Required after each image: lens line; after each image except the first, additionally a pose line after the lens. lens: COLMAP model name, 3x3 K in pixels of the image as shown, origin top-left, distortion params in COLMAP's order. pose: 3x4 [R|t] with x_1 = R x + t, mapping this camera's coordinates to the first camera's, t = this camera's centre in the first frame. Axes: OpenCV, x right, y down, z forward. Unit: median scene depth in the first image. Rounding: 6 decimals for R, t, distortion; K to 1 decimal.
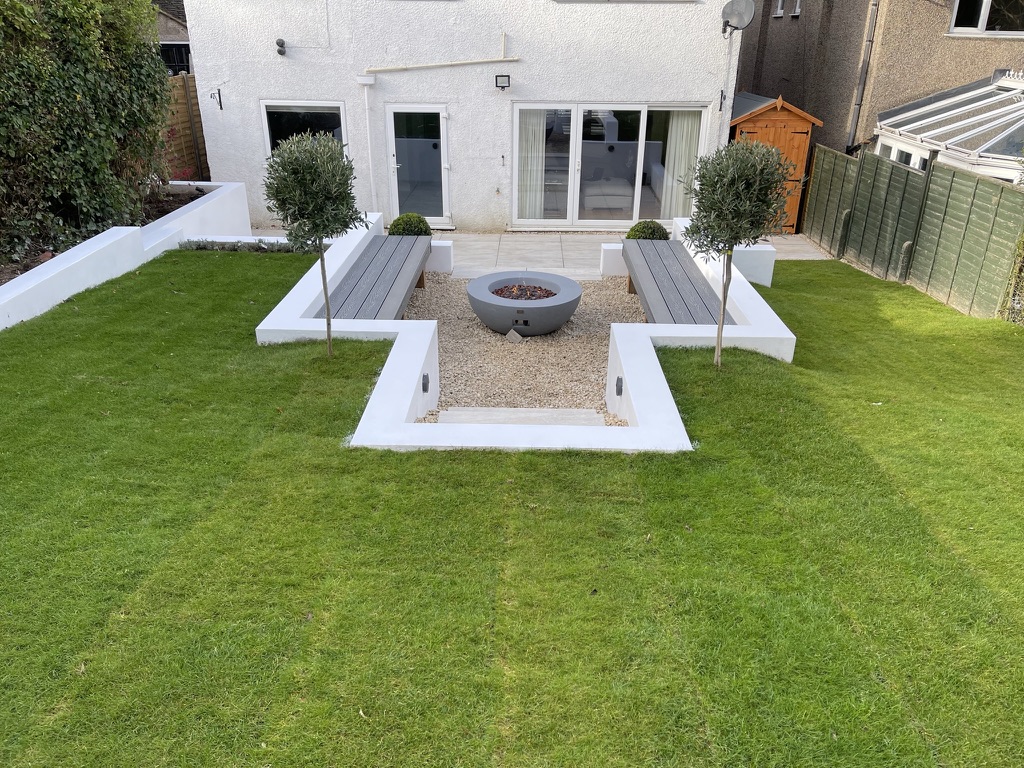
lens RADIAL K [[775.0, 0, 512.5], [0, 775.0, 377.4], [0, 0, 1]] dist [0.047959, -0.041761]
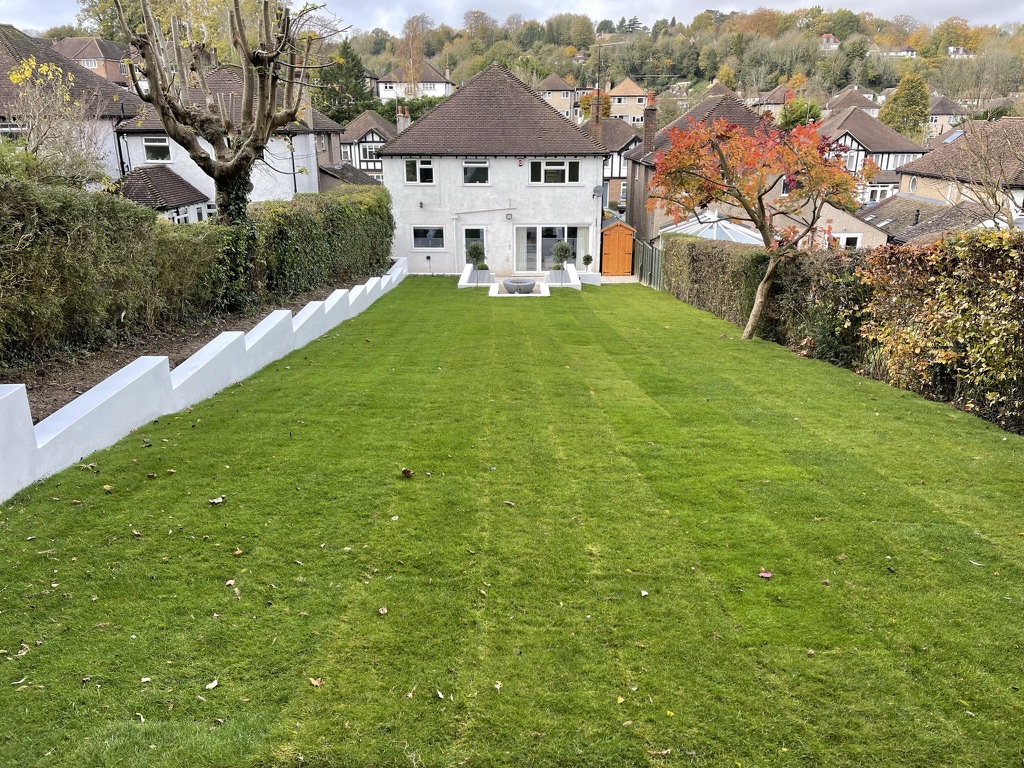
lens RADIAL K [[775.0, 0, 512.5], [0, 775.0, 377.4], [0, 0, 1]] dist [0.047959, -0.041761]
pose [[0.999828, -0.015395, 0.010359, -0.034288], [0.016469, 0.993439, -0.113173, 0.406138], [-0.008549, 0.113324, 0.993521, -1.385127]]
